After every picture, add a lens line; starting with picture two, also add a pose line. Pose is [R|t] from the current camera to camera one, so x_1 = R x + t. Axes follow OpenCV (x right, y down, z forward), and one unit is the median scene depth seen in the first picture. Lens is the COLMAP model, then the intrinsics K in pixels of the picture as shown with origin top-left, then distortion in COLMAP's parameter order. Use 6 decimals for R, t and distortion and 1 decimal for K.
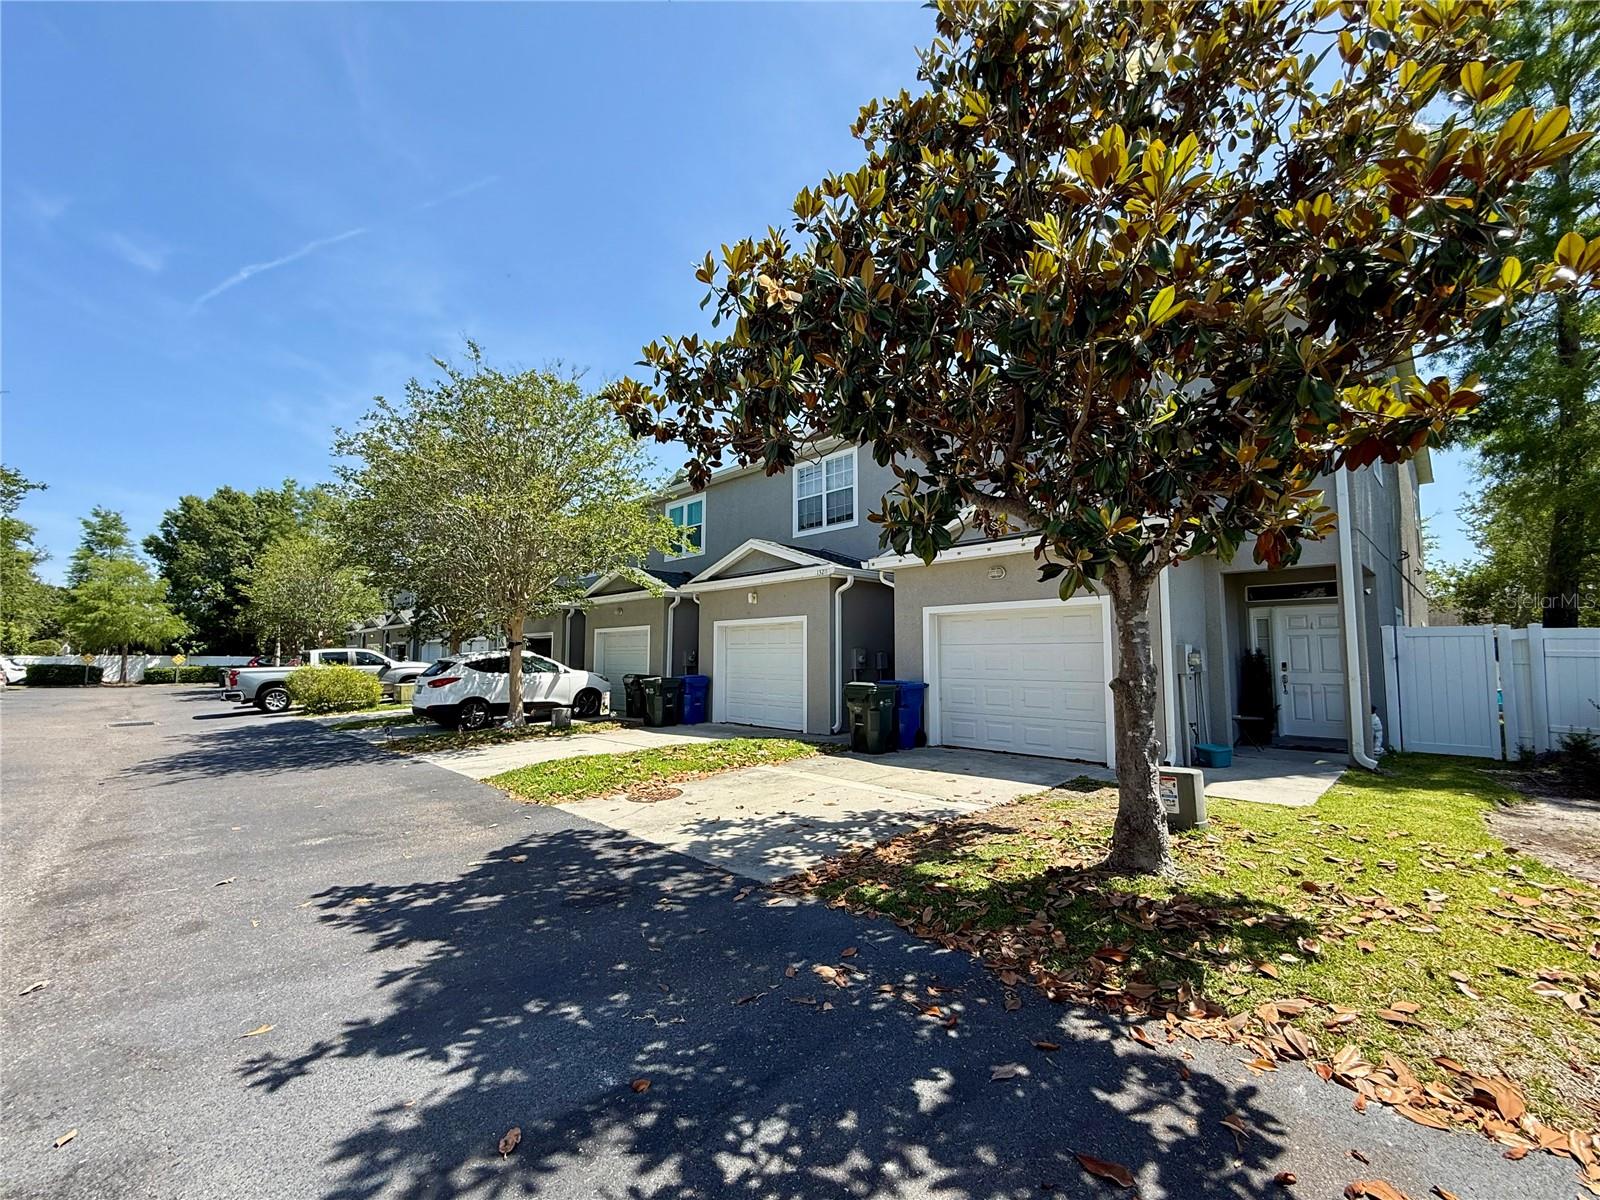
lens RADIAL K [[642.3, 0, 802.1], [0, 642.3, 599.3], [0, 0, 1]] dist [-0.001939, -0.000203]
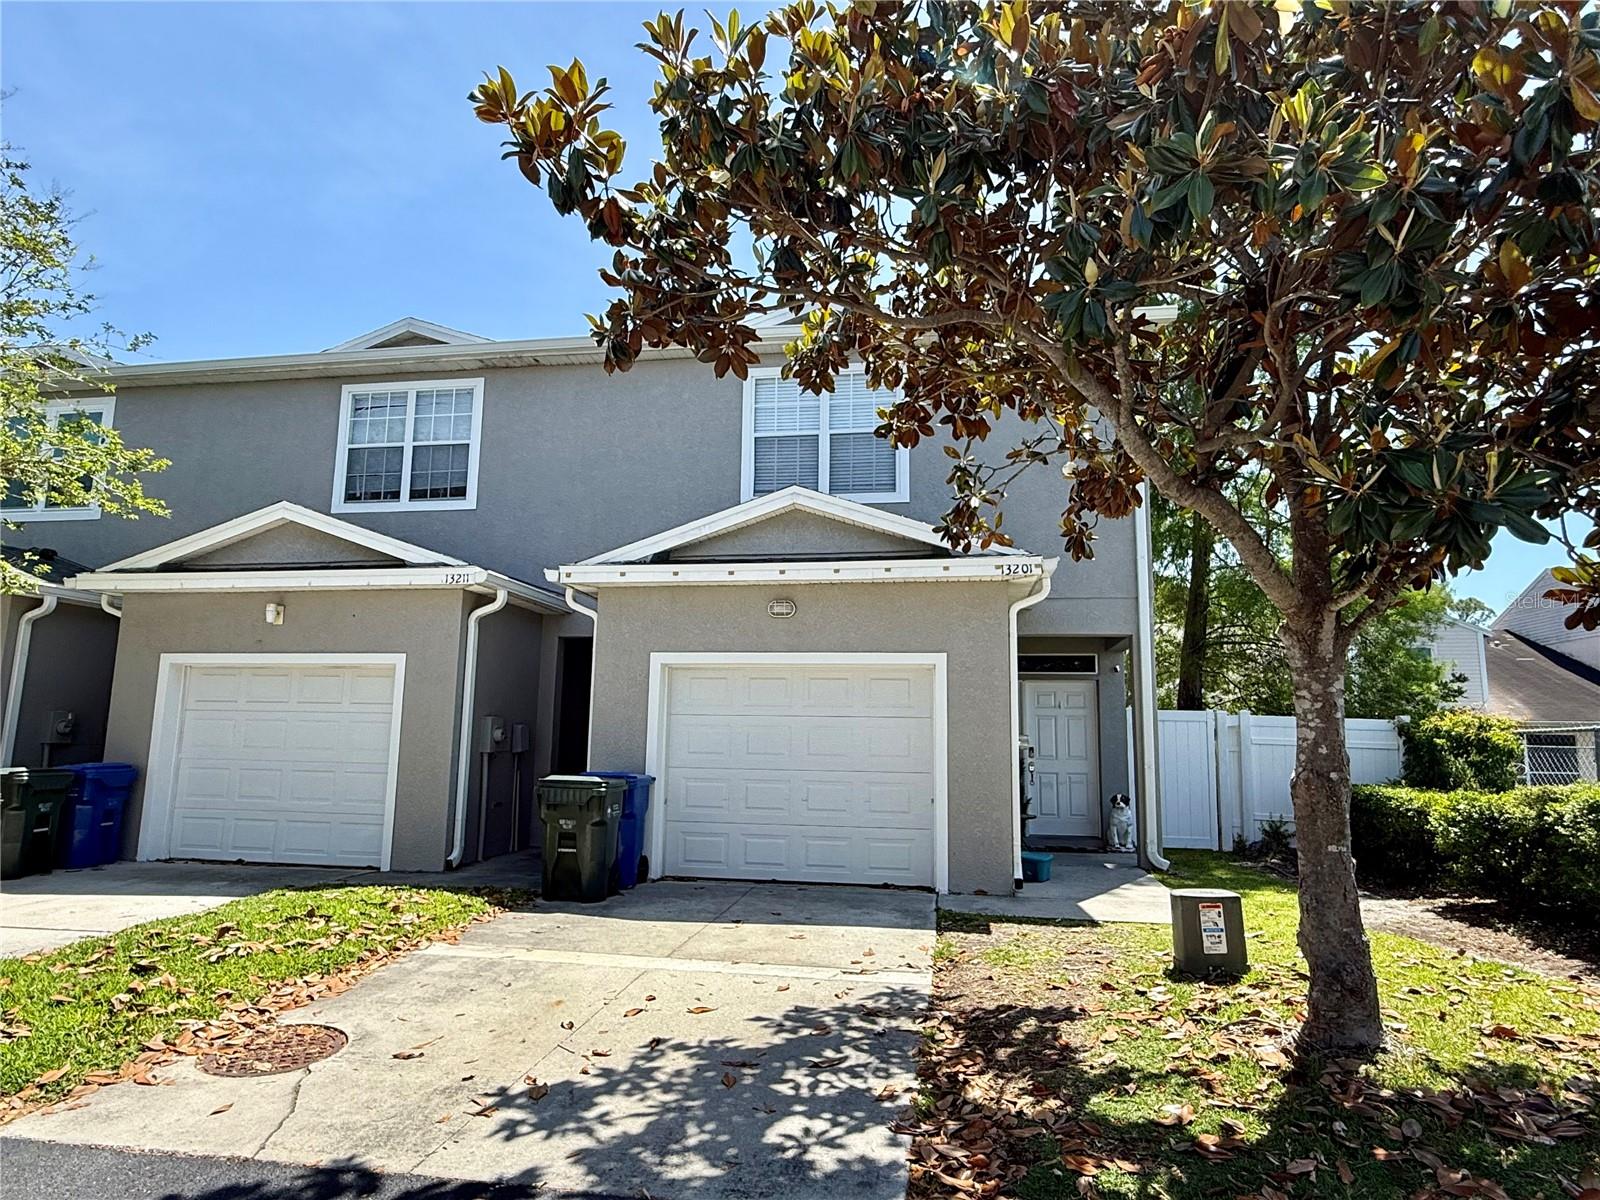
lens RADIAL K [[919.1, 0, 799.6], [0, 919.1, 608.8], [0, 0, 1]] dist [-0.003883, -0.001140]
pose [[0.813037, 0.095399, 0.574342, -0.411379], [-0.067854, 0.995288, -0.069266, 0.043078], [-0.578244, 0.017345, 0.815680, 0.381721]]
